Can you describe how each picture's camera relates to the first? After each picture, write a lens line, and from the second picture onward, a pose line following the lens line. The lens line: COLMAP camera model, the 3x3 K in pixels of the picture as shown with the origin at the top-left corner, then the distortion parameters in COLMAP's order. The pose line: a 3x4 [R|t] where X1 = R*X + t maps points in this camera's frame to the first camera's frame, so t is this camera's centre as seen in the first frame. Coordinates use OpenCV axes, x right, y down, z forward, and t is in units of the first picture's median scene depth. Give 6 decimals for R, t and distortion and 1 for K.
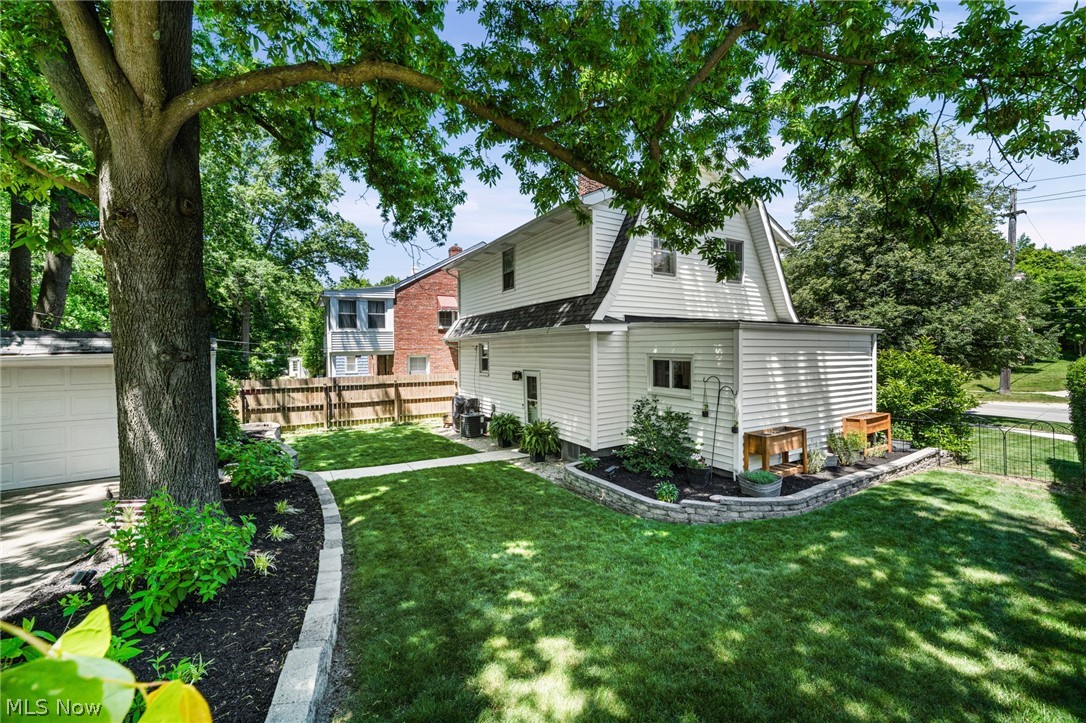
lens RADIAL K [[434.5, 0, 539.1], [0, 434.5, 348.3], [0, 0, 1]] dist [0.000180, -0.000181]
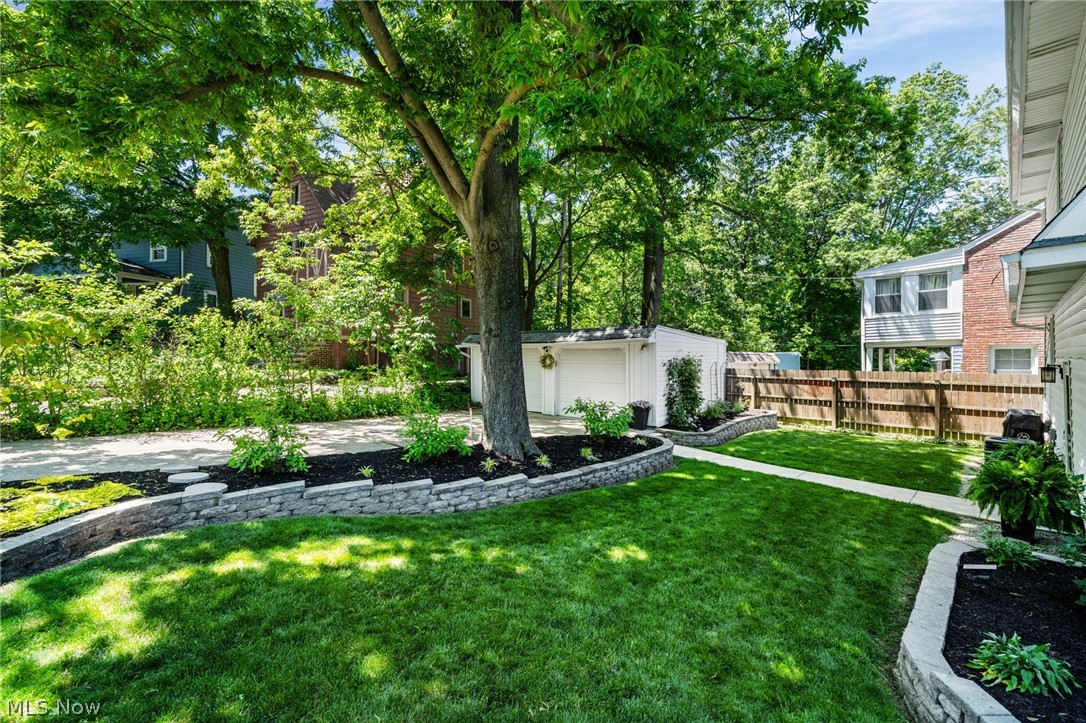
lens RADIAL K [[434.5, 0, 539.1], [0, 434.5, 348.3], [0, 0, 1]] dist [0.000180, -0.000181]
pose [[0.206949, -0.008518, -0.978315, 0.254384], [0.006726, 0.999951, -0.007284, 0.024950], [0.978329, -0.005073, 0.206996, 0.231123]]
